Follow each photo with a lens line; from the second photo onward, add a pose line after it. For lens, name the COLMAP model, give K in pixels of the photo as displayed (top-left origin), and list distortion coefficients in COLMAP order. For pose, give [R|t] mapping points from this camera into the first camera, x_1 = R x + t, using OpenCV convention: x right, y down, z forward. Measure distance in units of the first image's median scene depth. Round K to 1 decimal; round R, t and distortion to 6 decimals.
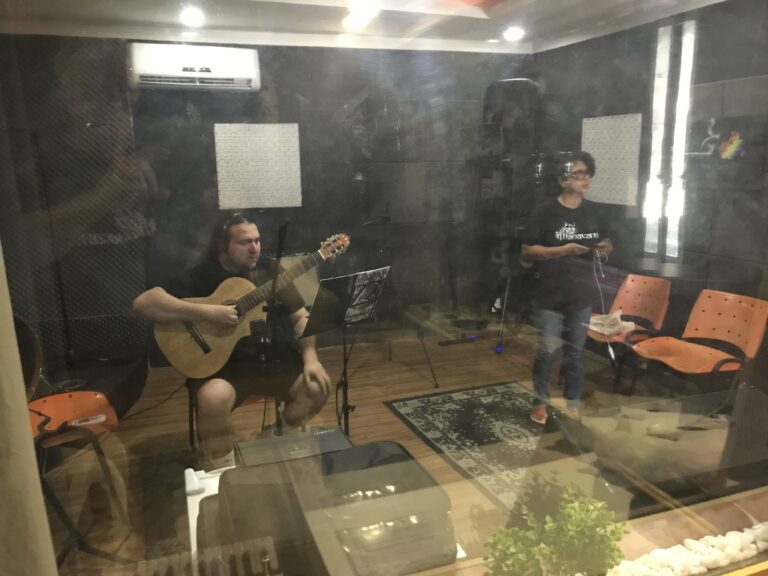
lens RADIAL K [[630.2, 0, 390.8], [0, 630.2, 291.3], [0, 0, 1]] dist [0.005887, -0.009159]
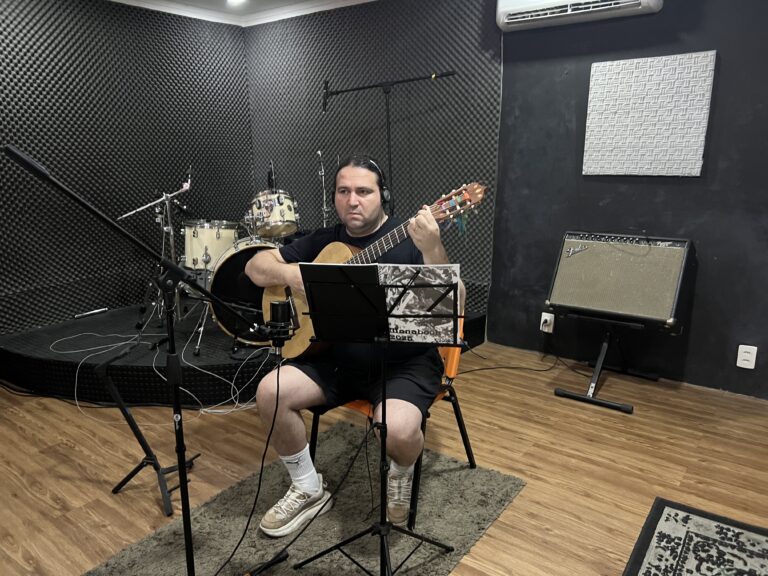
lens RADIAL K [[581.1, 0, 366.1], [0, 581.1, 289.2], [0, 0, 1]] dist [0.051245, -0.061599]
pose [[0.517886, 0.206767, -0.830085, 0.272093], [-0.166432, 0.976161, 0.139317, -0.052897], [0.839103, 0.066002, 0.539953, 0.443127]]
